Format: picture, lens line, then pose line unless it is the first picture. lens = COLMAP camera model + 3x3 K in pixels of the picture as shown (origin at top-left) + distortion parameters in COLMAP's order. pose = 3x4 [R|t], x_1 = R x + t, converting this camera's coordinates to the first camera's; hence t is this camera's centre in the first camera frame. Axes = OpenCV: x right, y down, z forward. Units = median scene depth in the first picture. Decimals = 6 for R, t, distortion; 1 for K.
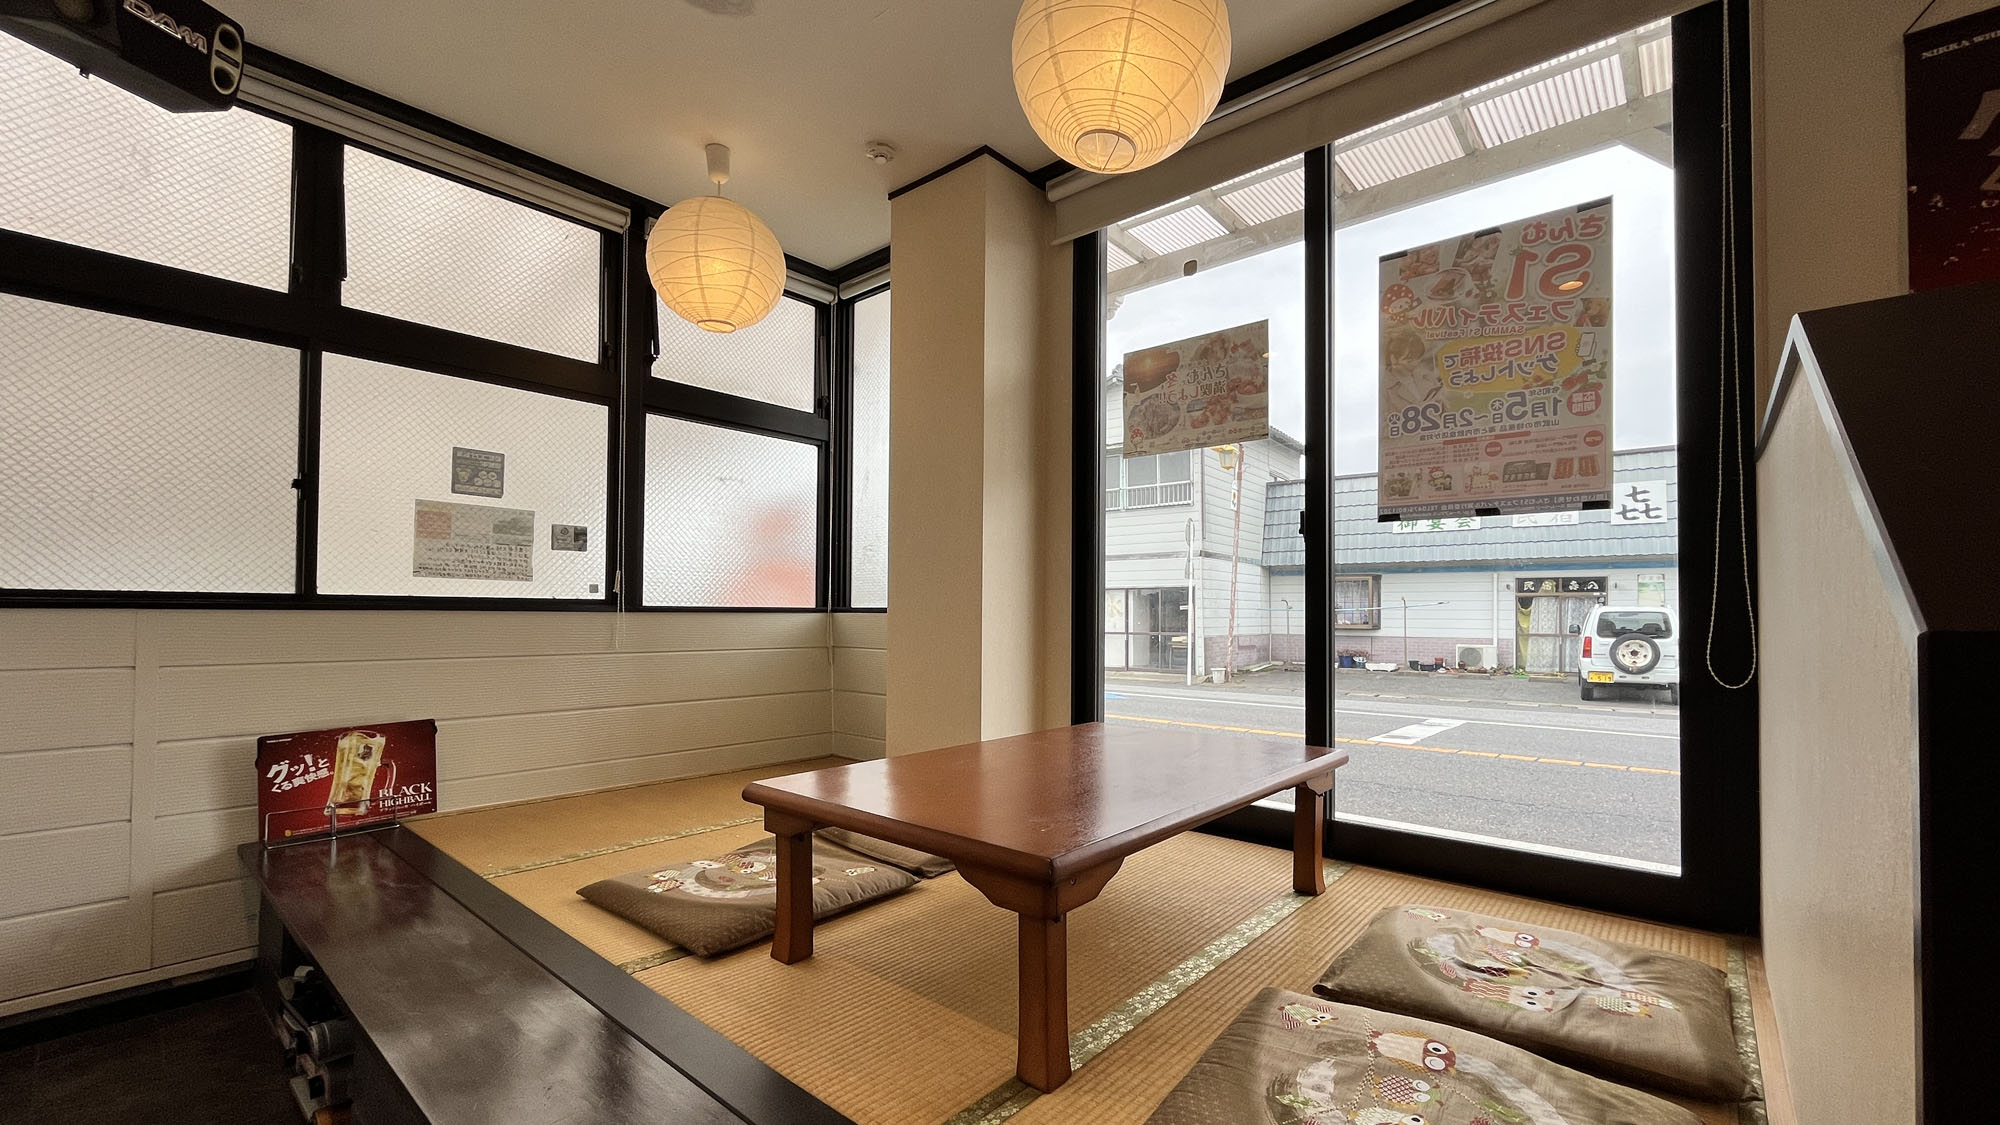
lens RADIAL K [[812.9, 0, 1015.6], [0, 812.9, 602.6], [0, 0, 1]] dist [-0.001322, -0.000043]
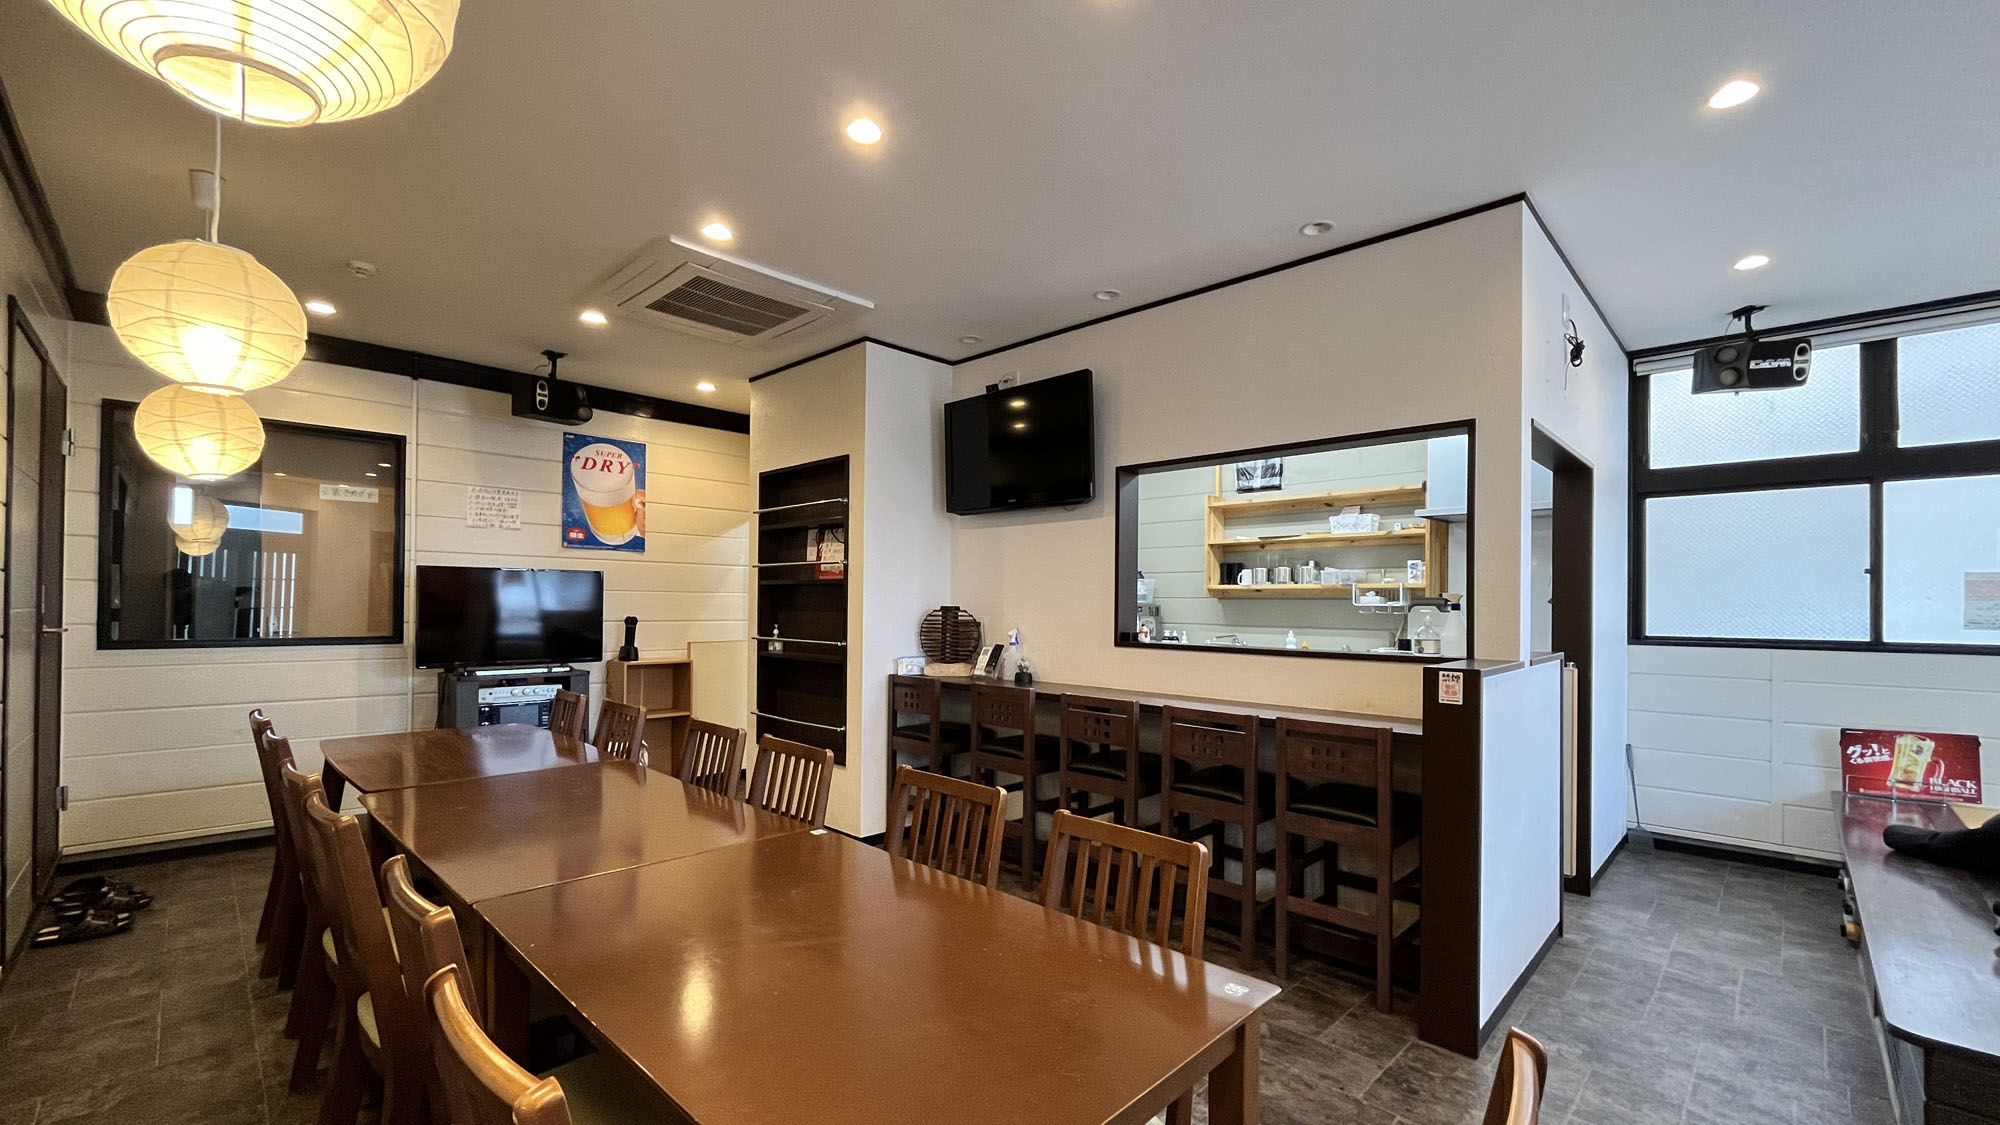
lens RADIAL K [[812.9, 0, 1010.2], [0, 812.9, 602.7], [0, 0, 1]] dist [-0.001322, -0.000043]
pose [[-0.070601, -0.015549, -0.997383, 0.802083], [0.006746, 0.999848, -0.016065, -0.072195], [0.997482, -0.007862, -0.070485, -0.549603]]
